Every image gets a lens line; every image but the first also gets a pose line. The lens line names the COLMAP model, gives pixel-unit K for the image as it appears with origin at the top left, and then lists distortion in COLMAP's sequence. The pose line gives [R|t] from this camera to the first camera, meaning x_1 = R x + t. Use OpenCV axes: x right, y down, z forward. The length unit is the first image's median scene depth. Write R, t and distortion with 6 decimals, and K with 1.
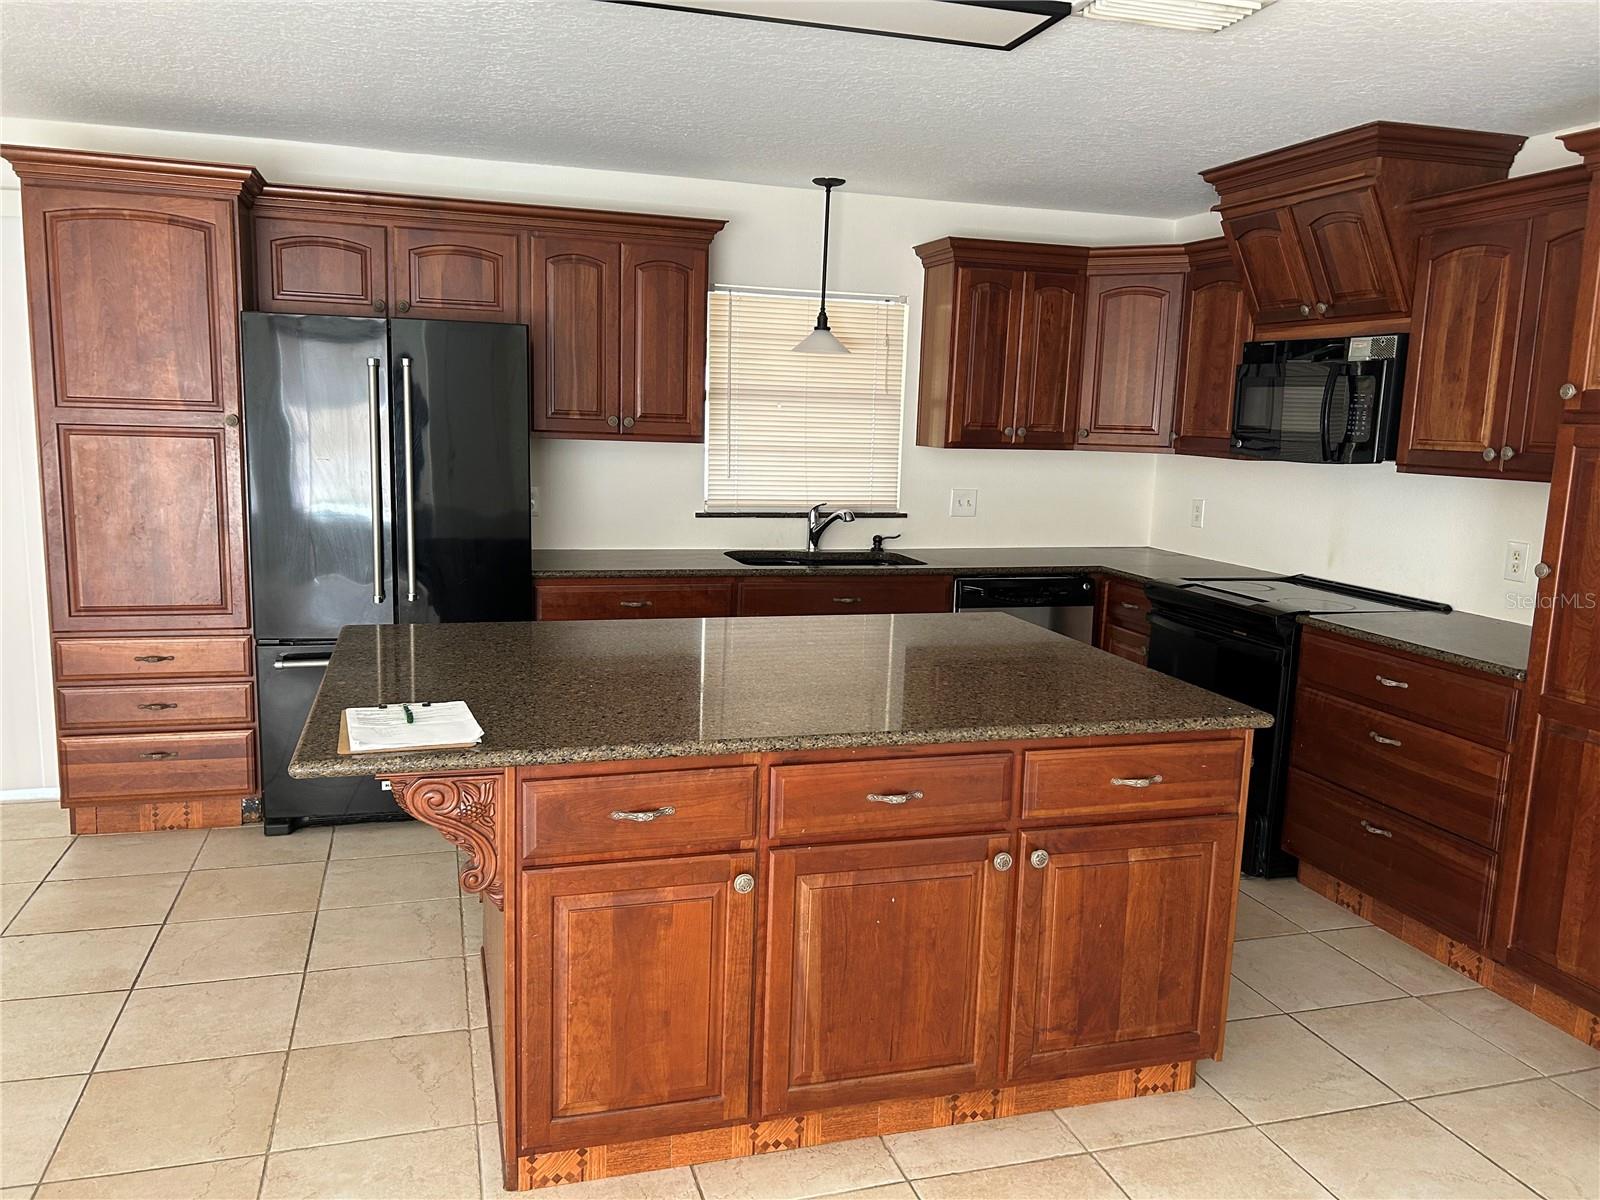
lens RADIAL K [[1210.9, 0, 799.9], [0, 1210.9, 602.3], [0, 0, 1]] dist [0.051712, -0.050567]
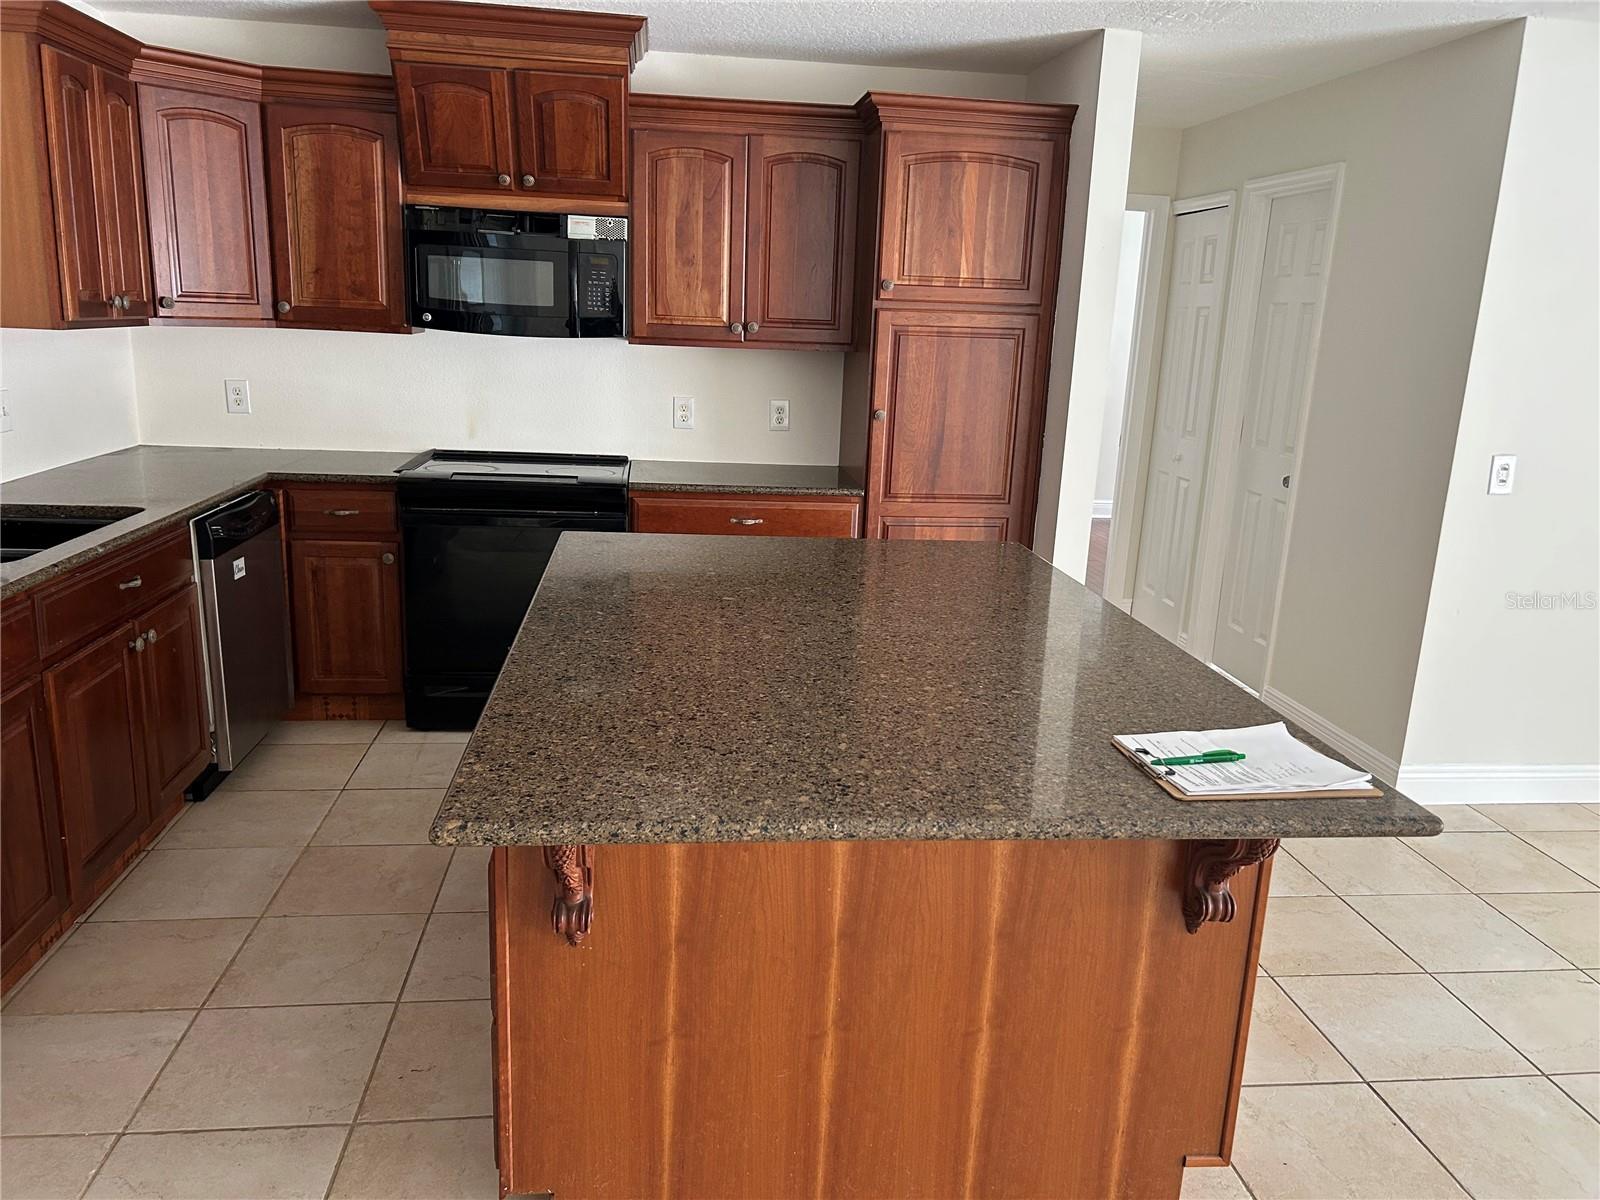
lens RADIAL K [[1210.9, 0, 796.4], [0, 1210.9, 605.7], [0, 0, 1]] dist [0.051712, -0.050567]
pose [[0.187559, -0.251648, 0.949471, -0.578913], [0.121752, 0.965127, 0.231746, -0.109157], [-0.974678, 0.072134, 0.211657, 0.598990]]
